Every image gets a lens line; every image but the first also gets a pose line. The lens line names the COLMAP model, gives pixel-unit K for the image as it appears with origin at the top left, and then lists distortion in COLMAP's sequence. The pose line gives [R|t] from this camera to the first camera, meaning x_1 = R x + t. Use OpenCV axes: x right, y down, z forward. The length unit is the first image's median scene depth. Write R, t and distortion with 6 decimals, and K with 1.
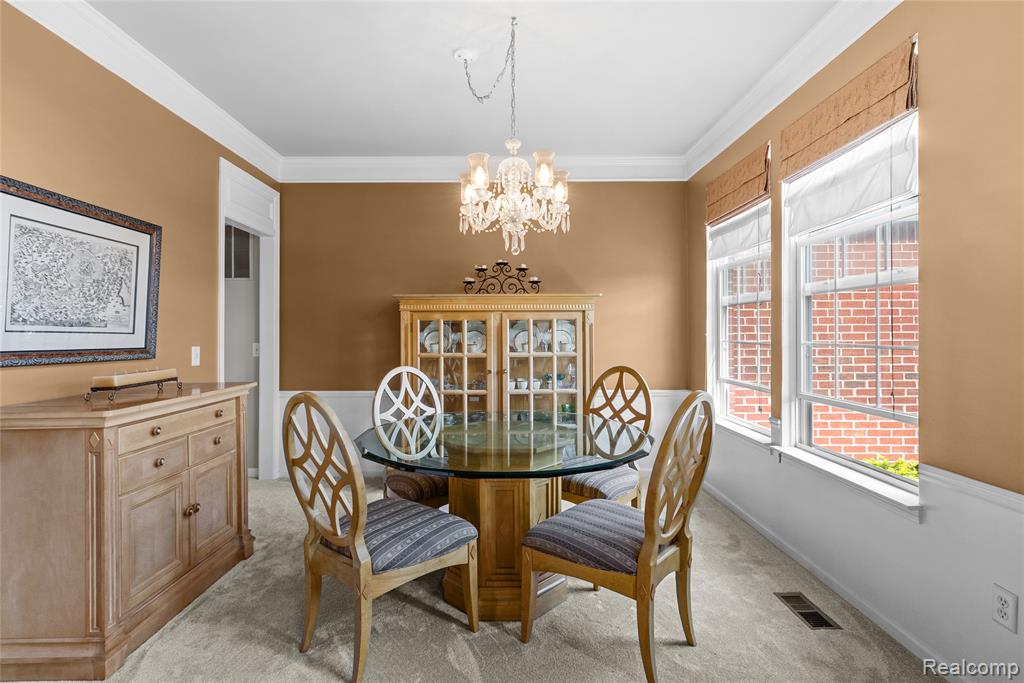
lens RADIAL K [[495.6, 0, 508.5], [0, 495.6, 339.1], [0, 0, 1]] dist [0.001378, 0.000240]
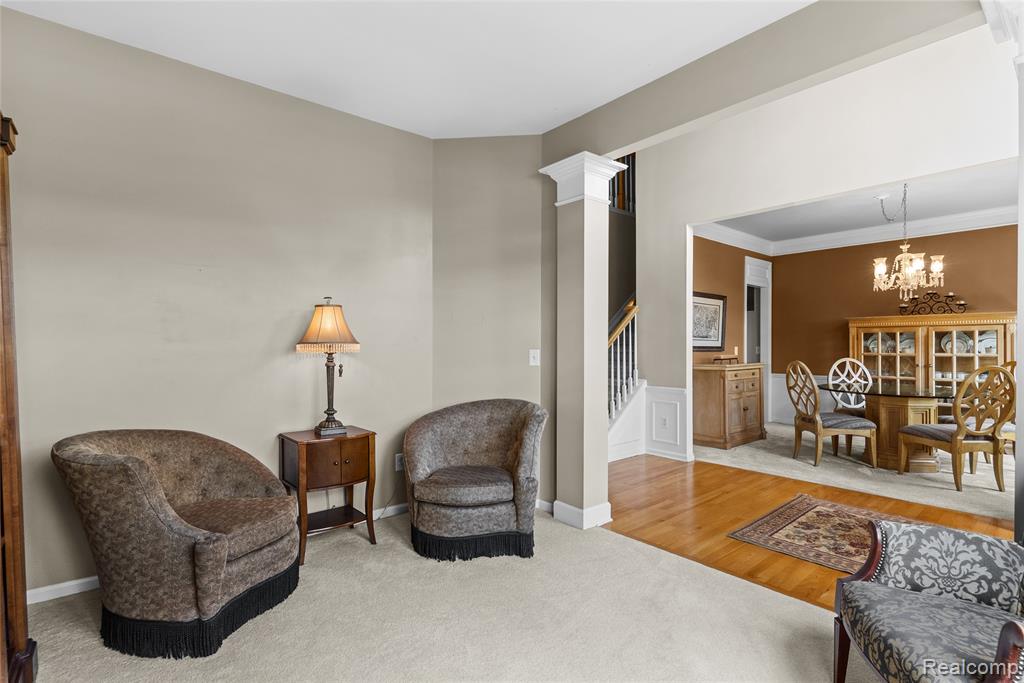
lens RADIAL K [[490.6, 0, 514.2], [0, 490.6, 335.3], [0, 0, 1]] dist [0.013503, -0.000013]
pose [[0.646333, -0.010156, -0.762988, 0.380939], [-0.010308, 0.999704, -0.022039, 0.021925], [0.762986, 0.022109, 0.646037, -1.114652]]
